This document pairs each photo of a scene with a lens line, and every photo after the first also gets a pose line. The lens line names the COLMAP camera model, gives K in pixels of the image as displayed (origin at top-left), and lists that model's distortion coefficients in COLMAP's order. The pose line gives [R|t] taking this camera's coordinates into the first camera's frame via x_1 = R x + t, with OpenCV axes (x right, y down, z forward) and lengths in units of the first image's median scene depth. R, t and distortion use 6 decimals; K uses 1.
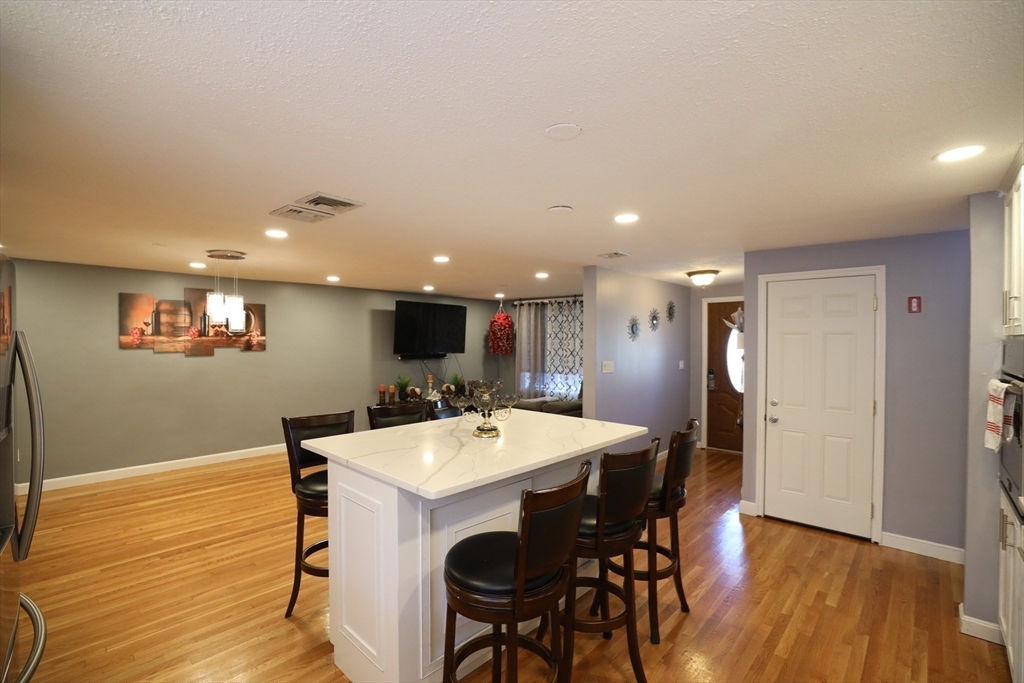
lens RADIAL K [[464.1, 0, 512.0], [0, 464.1, 341.5], [0, 0, 1]] dist [-0.048967, 0.015377]
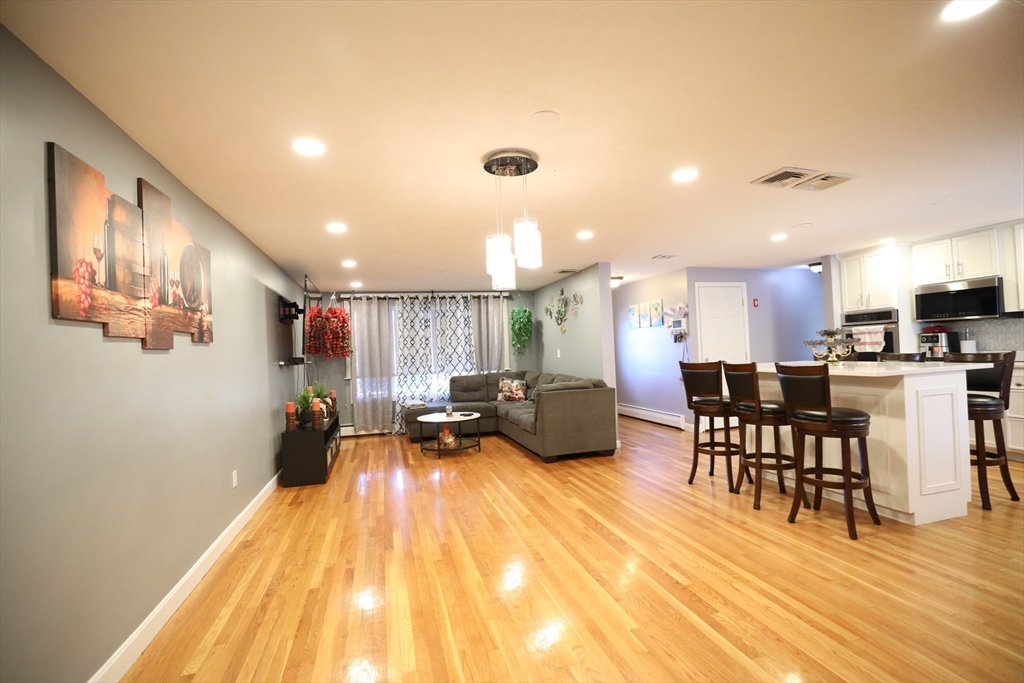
lens RADIAL K [[464.1, 0, 512.0], [0, 464.1, 341.5], [0, 0, 1]] dist [-0.048967, 0.015377]
pose [[0.529960, -0.009509, 0.847969, -0.908597], [0.049691, 0.998567, -0.019858, 0.050272], [-0.846566, 0.052661, 0.529673, 0.533419]]
